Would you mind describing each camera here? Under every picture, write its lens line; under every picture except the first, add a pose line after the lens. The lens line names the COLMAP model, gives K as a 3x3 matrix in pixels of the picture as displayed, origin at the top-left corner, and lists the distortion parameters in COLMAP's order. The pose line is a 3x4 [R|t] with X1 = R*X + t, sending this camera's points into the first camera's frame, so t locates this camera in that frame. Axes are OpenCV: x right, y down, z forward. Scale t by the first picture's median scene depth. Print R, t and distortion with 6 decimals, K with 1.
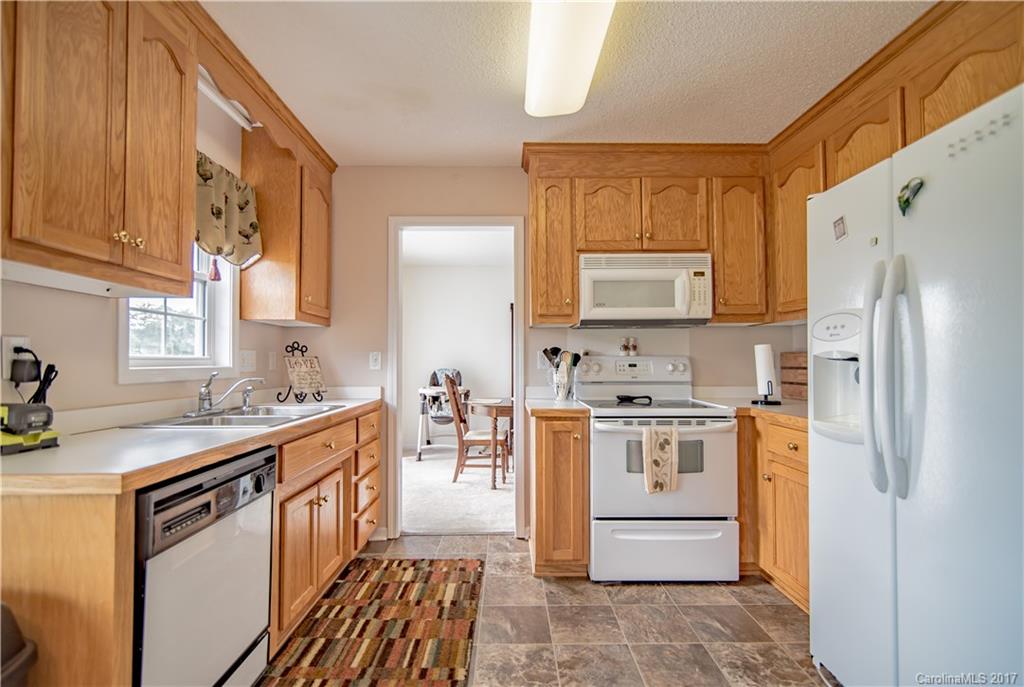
lens RADIAL K [[468.9, 0, 511.2], [0, 468.9, 351.1], [0, 0, 1]] dist [0.000982, 0.000153]
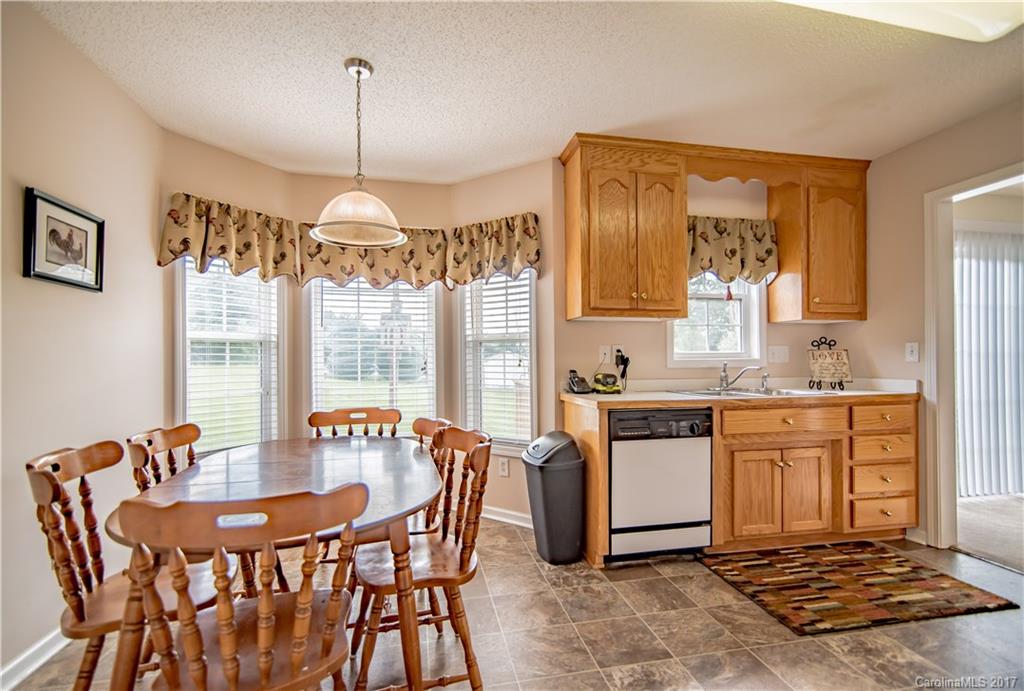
lens RADIAL K [[473.0, 0, 511.8], [0, 473.0, 358.5], [0, 0, 1]] dist [0.001170, 0.000734]
pose [[0.192978, -0.000075, -0.981203, 0.627414], [0.030724, 0.999510, 0.005966, 0.003090], [0.980722, -0.031298, 0.192886, 0.033401]]
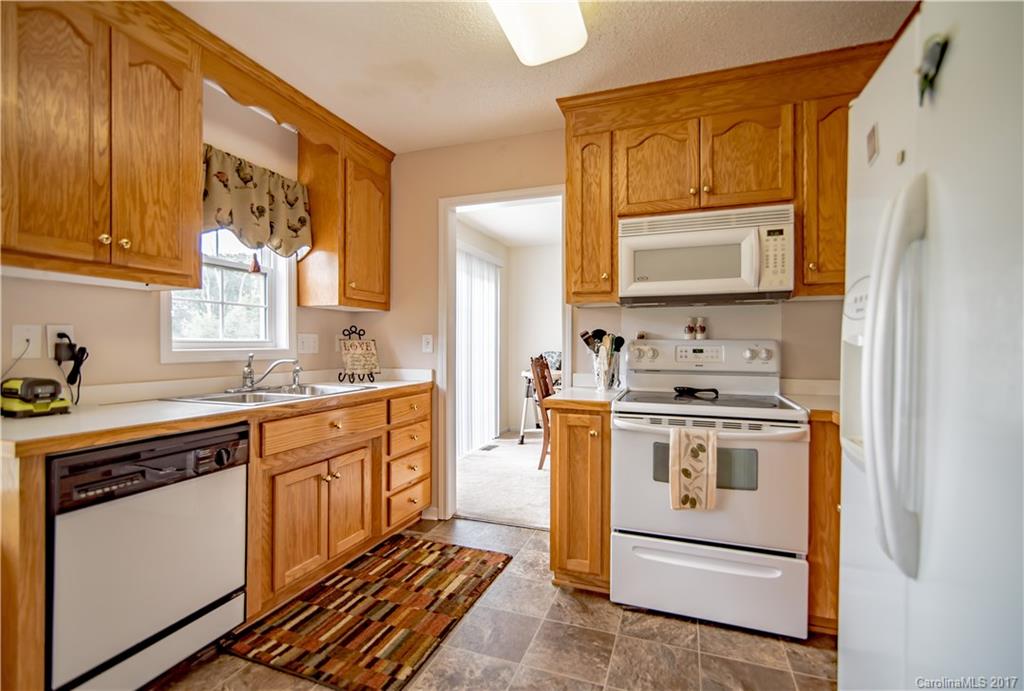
lens RADIAL K [[473.1, 0, 510.7], [0, 473.1, 346.5], [0, 0, 1]] dist [-0.000162, 0.000471]
pose [[0.935521, 0.006925, -0.353203, 0.306273], [0.003460, 0.999580, 0.028762, -0.002840], [0.353254, -0.028130, 0.935104, 0.137162]]
